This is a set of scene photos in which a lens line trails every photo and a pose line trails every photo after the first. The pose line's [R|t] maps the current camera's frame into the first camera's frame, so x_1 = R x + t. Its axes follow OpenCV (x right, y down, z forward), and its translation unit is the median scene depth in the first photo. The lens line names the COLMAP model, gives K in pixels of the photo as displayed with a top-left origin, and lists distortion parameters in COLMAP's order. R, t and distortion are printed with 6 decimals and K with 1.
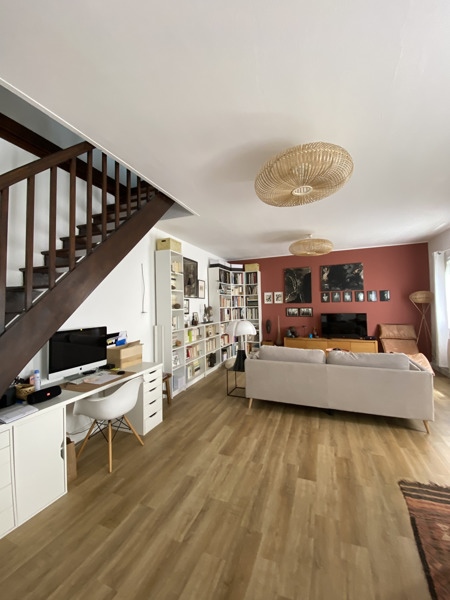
lens RADIAL K [[243.3, 0, 226.1], [0, 243.3, 293.8], [0, 0, 1]] dist [-0.003444, -0.008660]
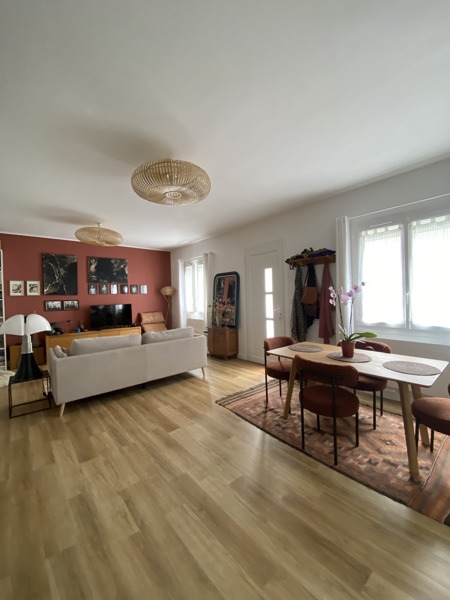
lens RADIAL K [[243.3, 0, 225.8], [0, 243.3, 295.8], [0, 0, 1]] dist [-0.003444, -0.008660]
pose [[0.465074, 0.005427, 0.885255, -0.409463], [-0.023147, 0.999714, 0.006032, 0.043253], [-0.884969, -0.023297, 0.465067, 0.130468]]
